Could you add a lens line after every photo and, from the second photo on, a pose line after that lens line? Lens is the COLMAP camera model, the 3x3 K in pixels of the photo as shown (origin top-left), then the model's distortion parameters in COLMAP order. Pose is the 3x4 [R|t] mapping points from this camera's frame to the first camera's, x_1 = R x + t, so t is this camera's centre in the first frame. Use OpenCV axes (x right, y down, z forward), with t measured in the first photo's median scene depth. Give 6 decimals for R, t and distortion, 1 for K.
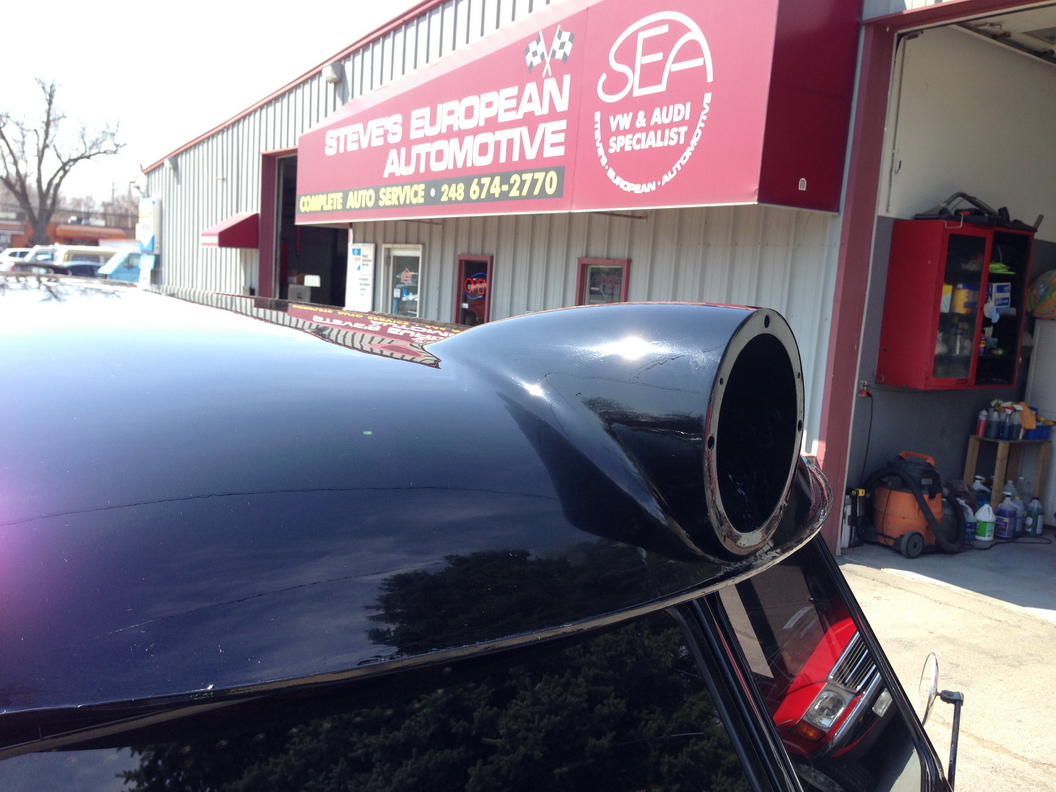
lens RADIAL K [[982.7, 0, 531.9], [0, 982.7, 395.6], [0, 0, 1]] dist [0.124000, -0.235047]
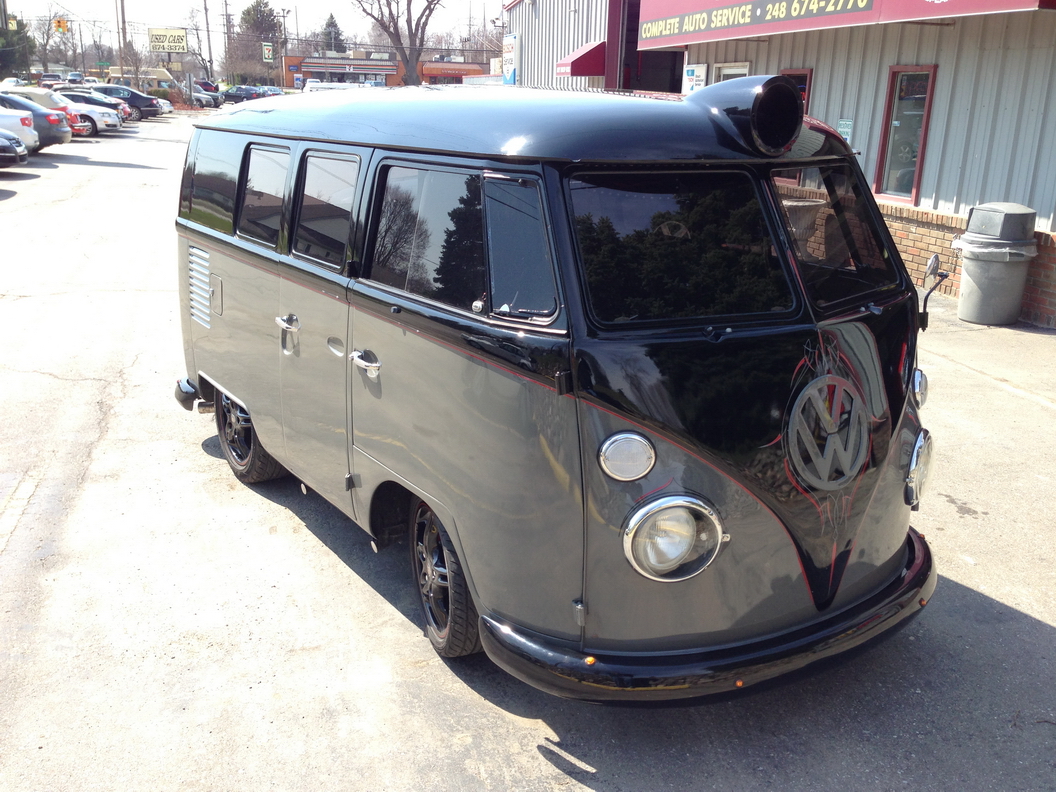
lens RADIAL K [[982.8, 0, 527.3], [0, 982.8, 400.3], [0, 0, 1]] dist [0.140827, -0.257272]
pose [[0.942807, 0.060250, -0.327849, 0.041646], [-0.003536, 0.985282, 0.170901, 0.027783], [0.333320, -0.159967, 0.929144, -0.168564]]
